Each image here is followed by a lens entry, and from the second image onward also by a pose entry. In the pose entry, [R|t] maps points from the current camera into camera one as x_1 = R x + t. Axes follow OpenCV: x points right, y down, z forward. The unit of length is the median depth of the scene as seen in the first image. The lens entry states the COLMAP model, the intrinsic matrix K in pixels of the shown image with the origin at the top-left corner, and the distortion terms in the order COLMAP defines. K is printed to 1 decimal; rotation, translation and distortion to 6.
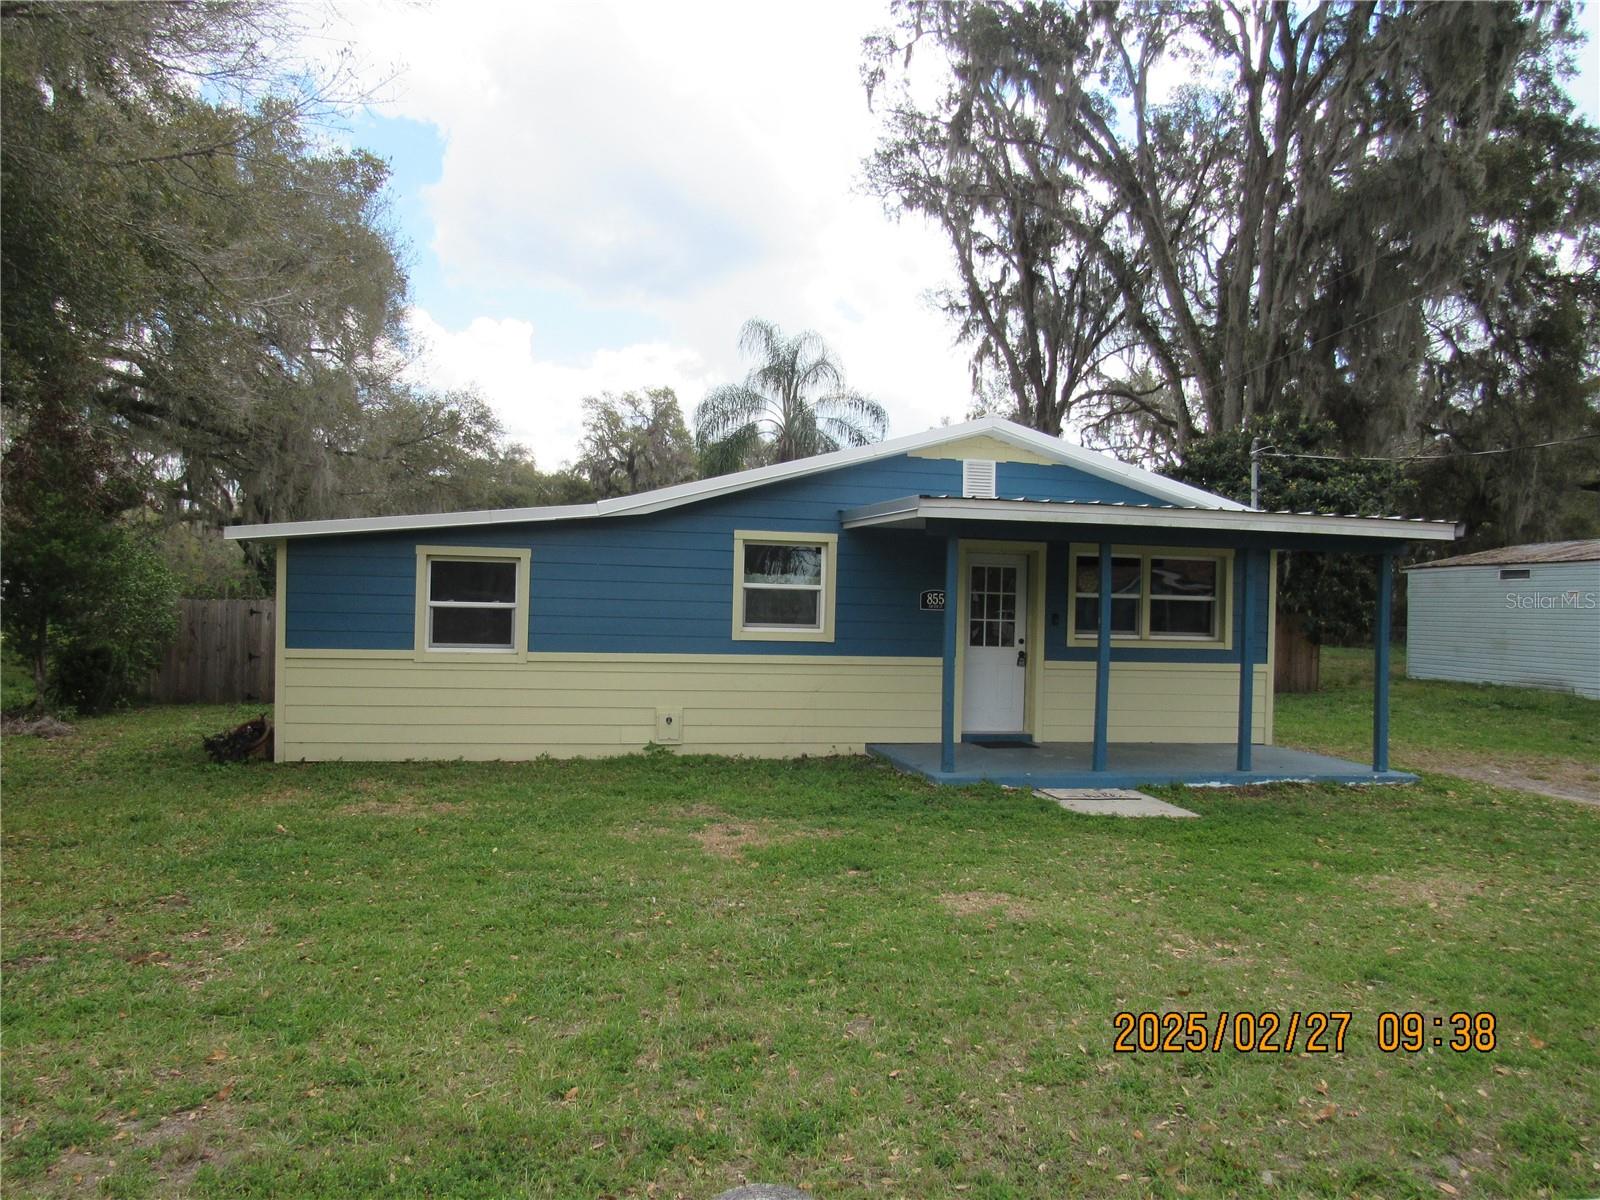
lens RADIAL K [[1151.2, 0, 804.7], [0, 1151.2, 603.6], [0, 0, 1]] dist [-0.028074, 0.016697]
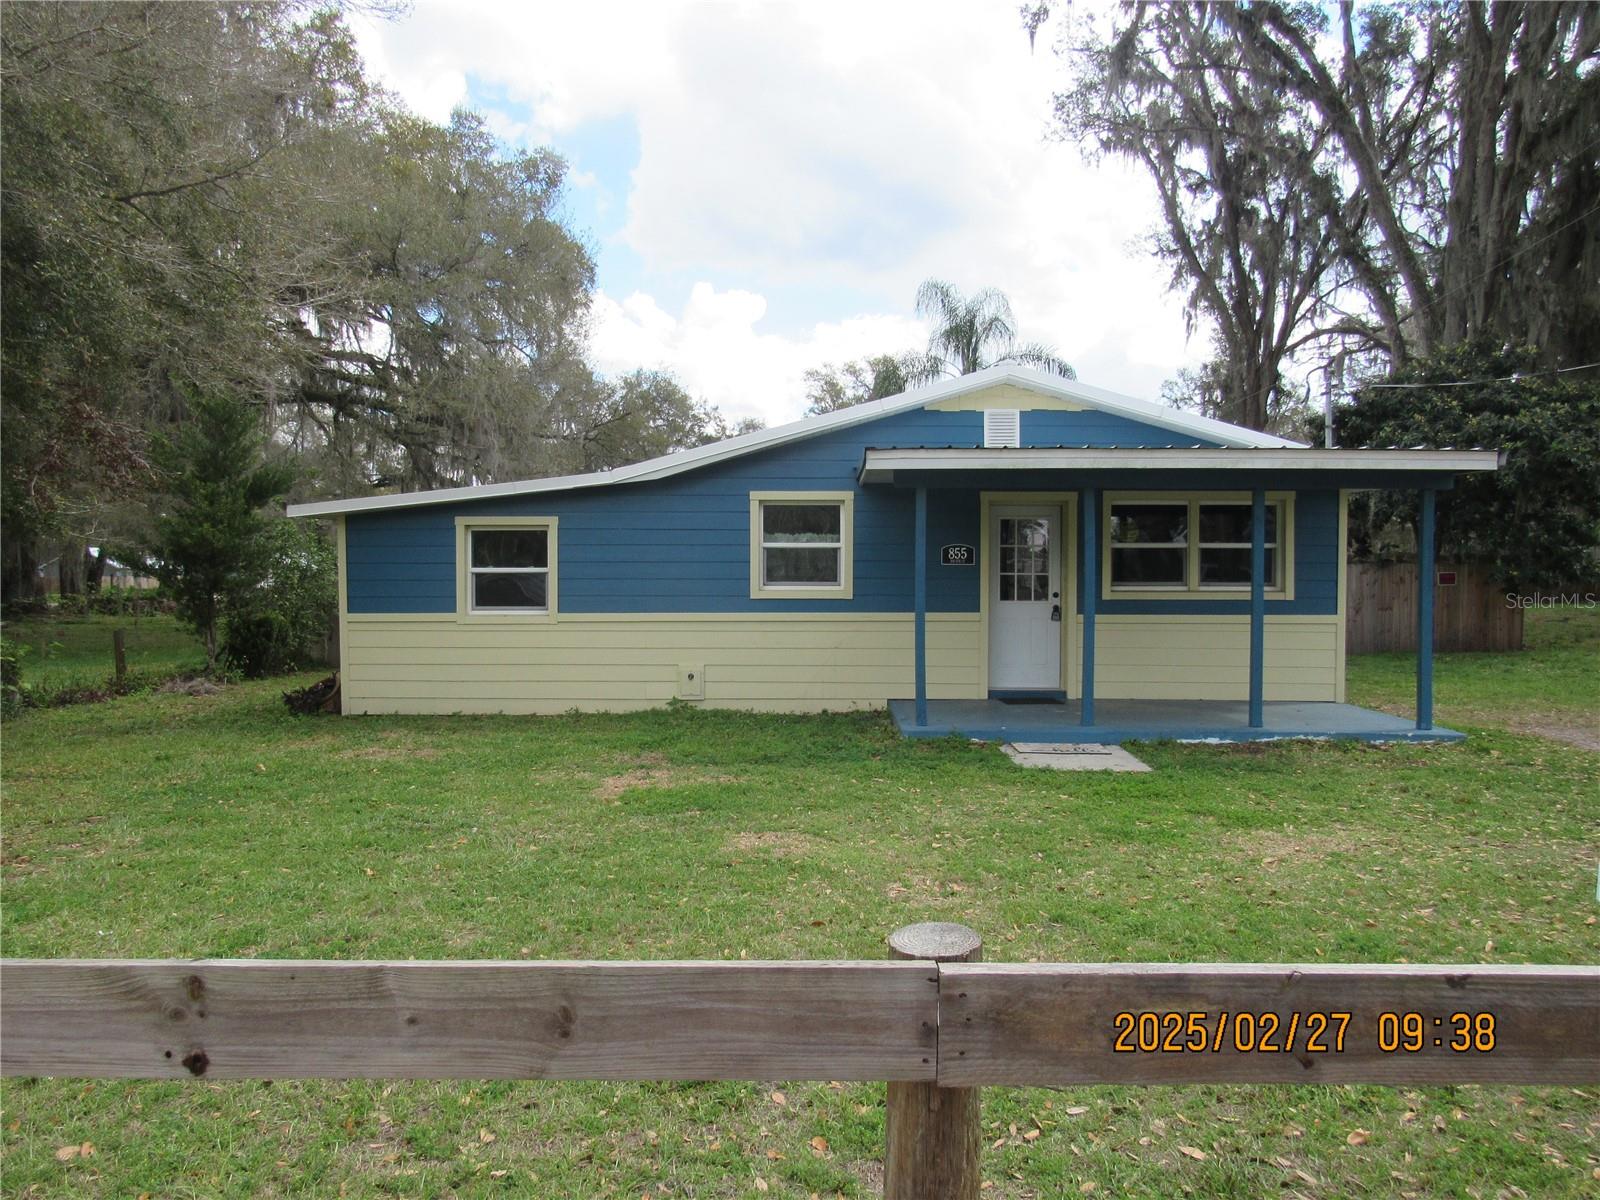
lens RADIAL K [[1151.2, 0, 790.6], [0, 1151.2, 609.9], [0, 0, 1]] dist [-0.028074, 0.016697]
pose [[0.975168, -0.016824, -0.220828, 0.185165], [0.023972, 0.999270, 0.029729, 0.011212], [0.220167, -0.034285, 0.974859, 0.005604]]
